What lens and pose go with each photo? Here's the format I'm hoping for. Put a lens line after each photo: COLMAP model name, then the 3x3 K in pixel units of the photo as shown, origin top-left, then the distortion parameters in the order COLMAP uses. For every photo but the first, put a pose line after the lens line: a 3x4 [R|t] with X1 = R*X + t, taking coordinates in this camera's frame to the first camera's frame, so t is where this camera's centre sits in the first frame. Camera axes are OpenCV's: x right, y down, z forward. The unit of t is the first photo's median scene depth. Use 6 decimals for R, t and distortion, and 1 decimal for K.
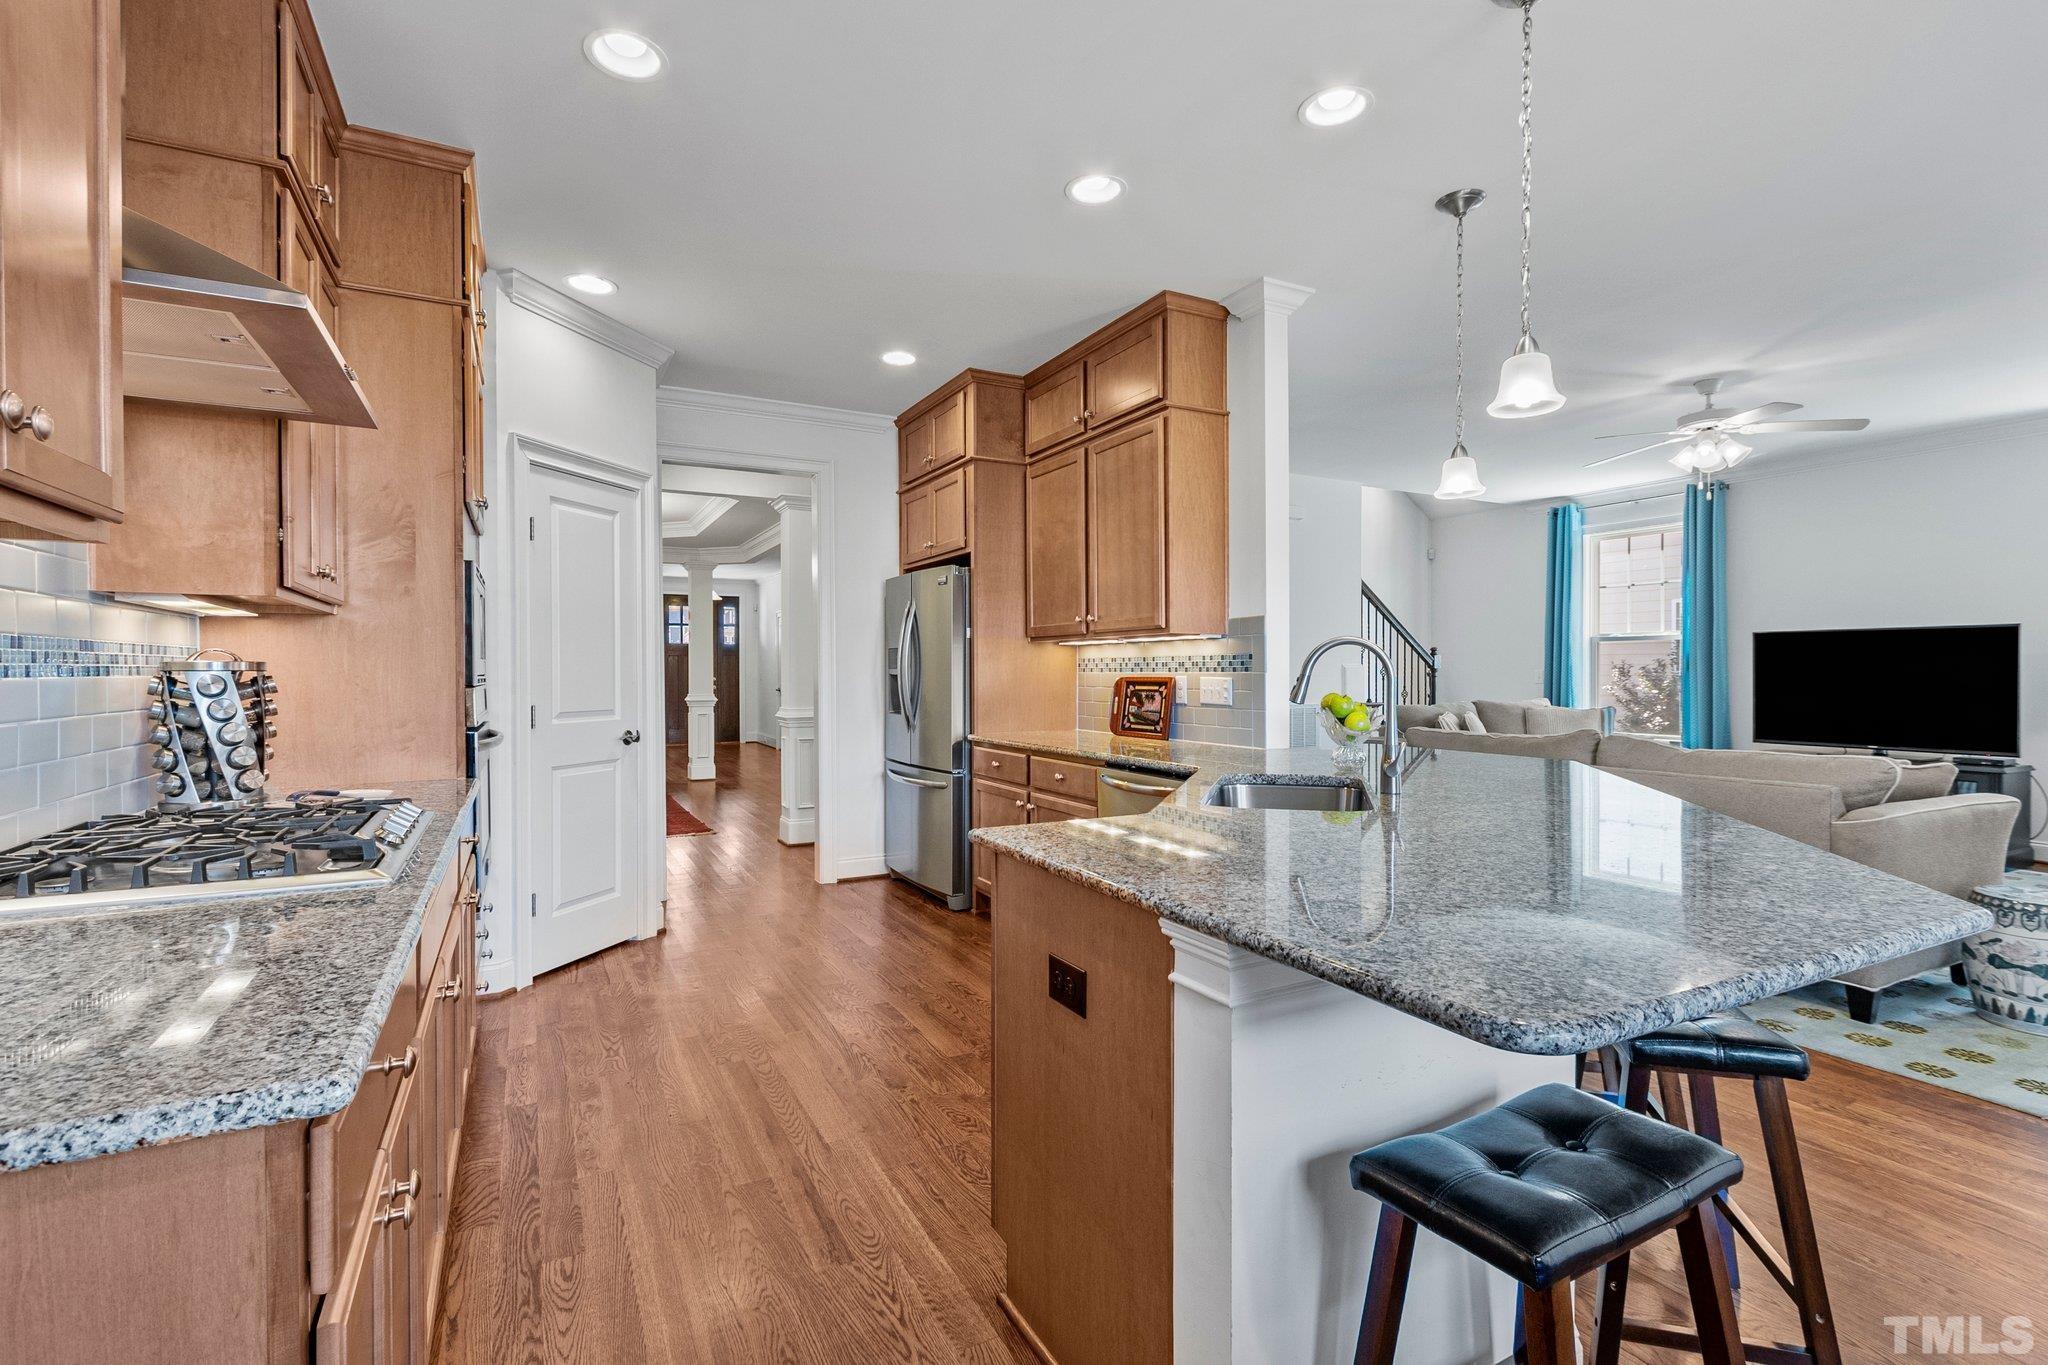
lens RADIAL K [[941.2, 0, 1026.6], [0, 941.2, 676.6], [0, 0, 1]] dist [0.004111, -0.000241]
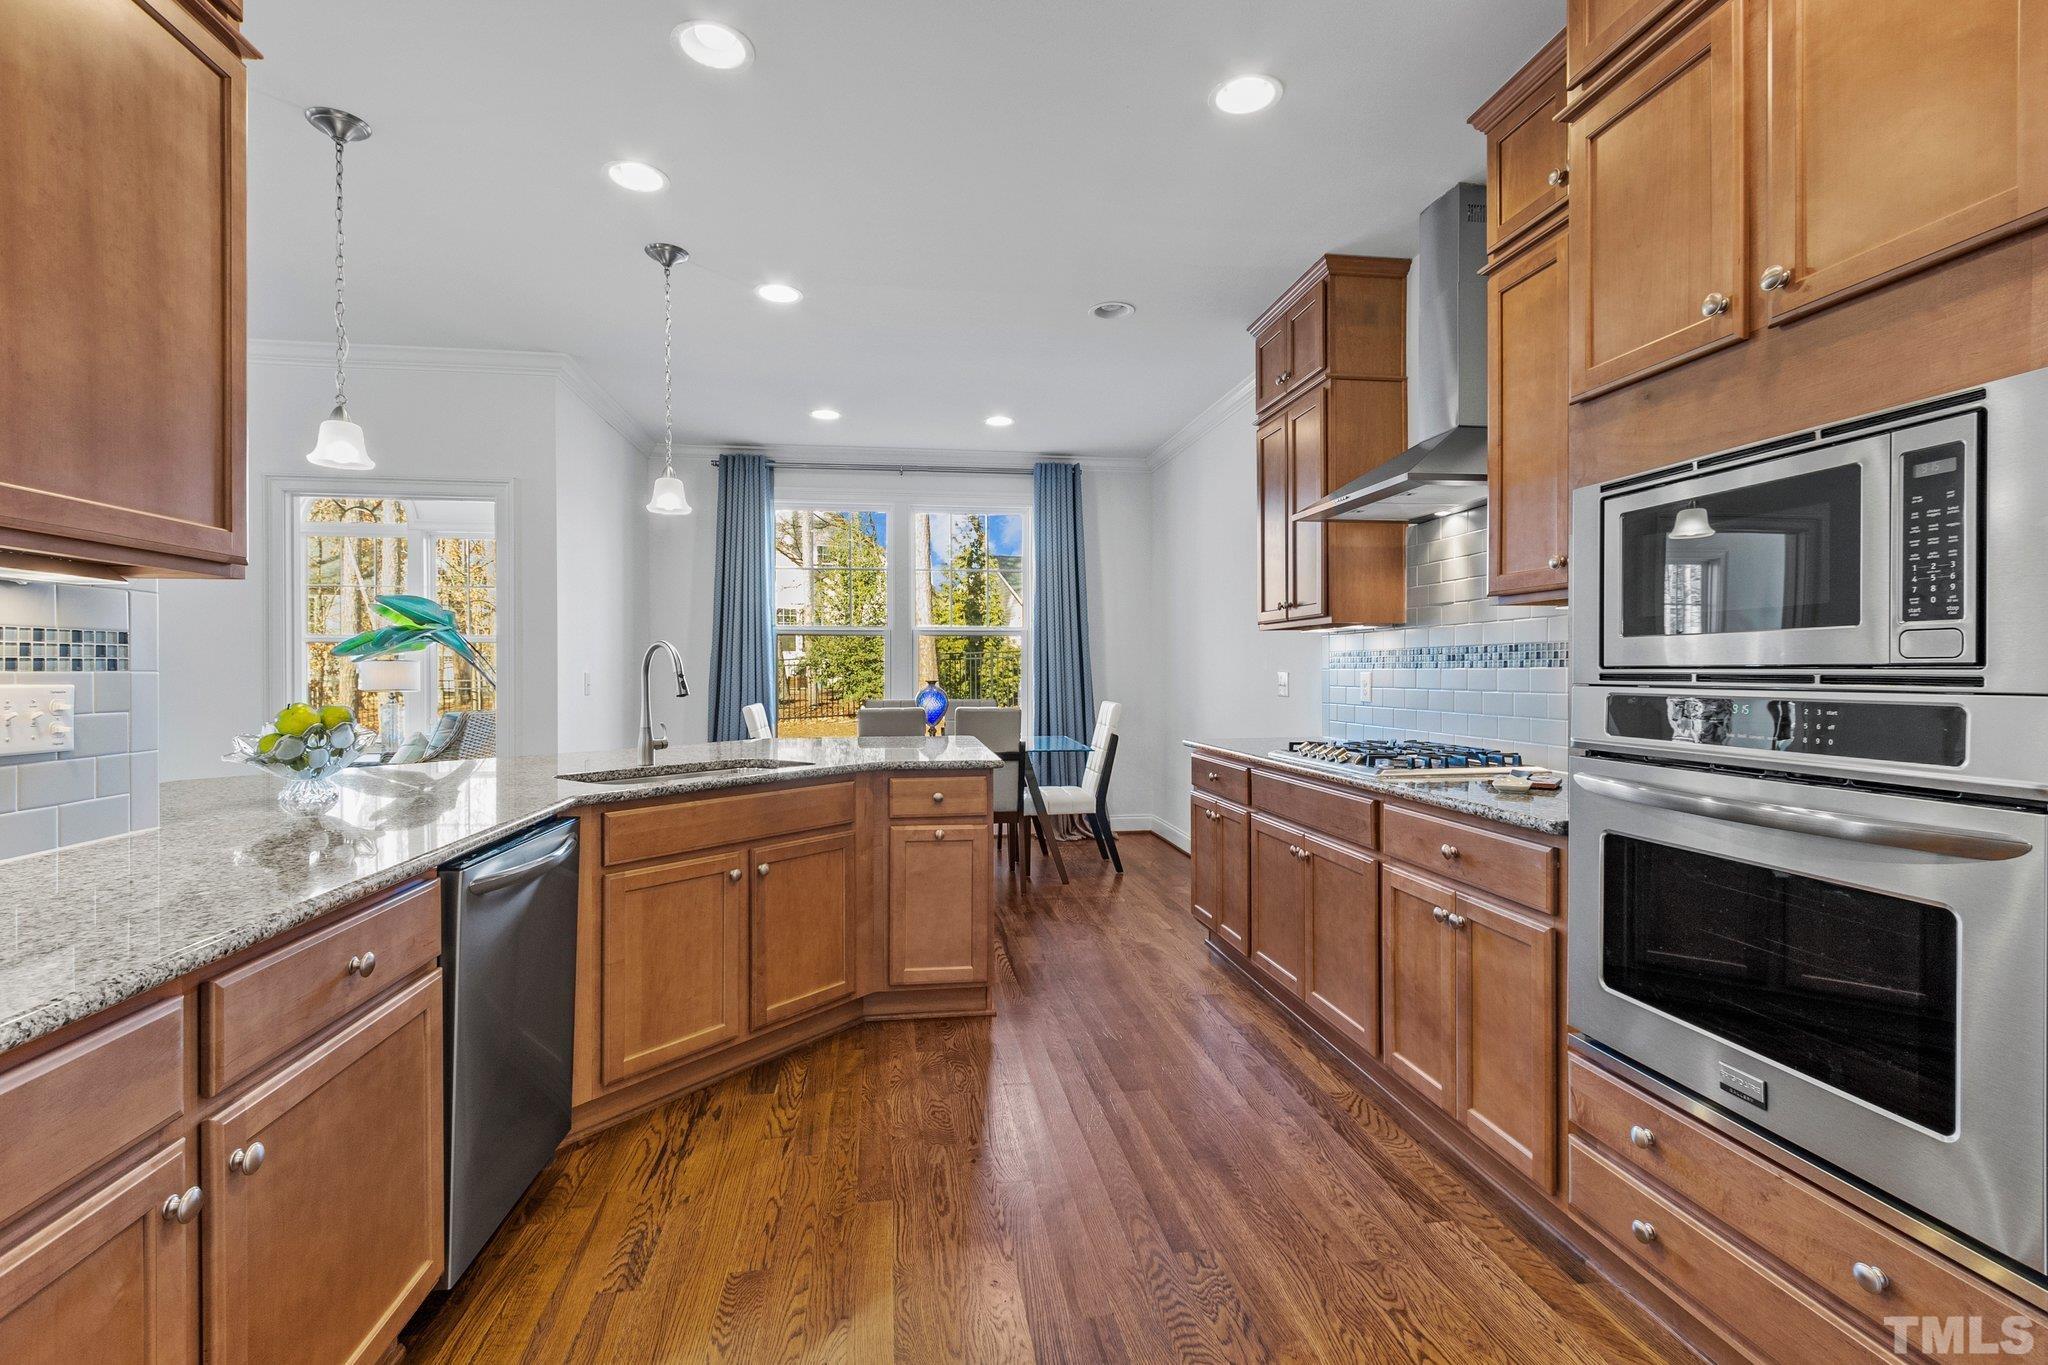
lens RADIAL K [[948.8, 0, 1027.4], [0, 948.8, 672.7], [0, 0, 1]] dist [0.003495, -0.000535]
pose [[-0.942762, 0.004084, 0.333442, -0.321831], [0.006288, 0.999965, 0.005531, -0.003506], [-0.333407, 0.007311, -0.942754, 1.241084]]
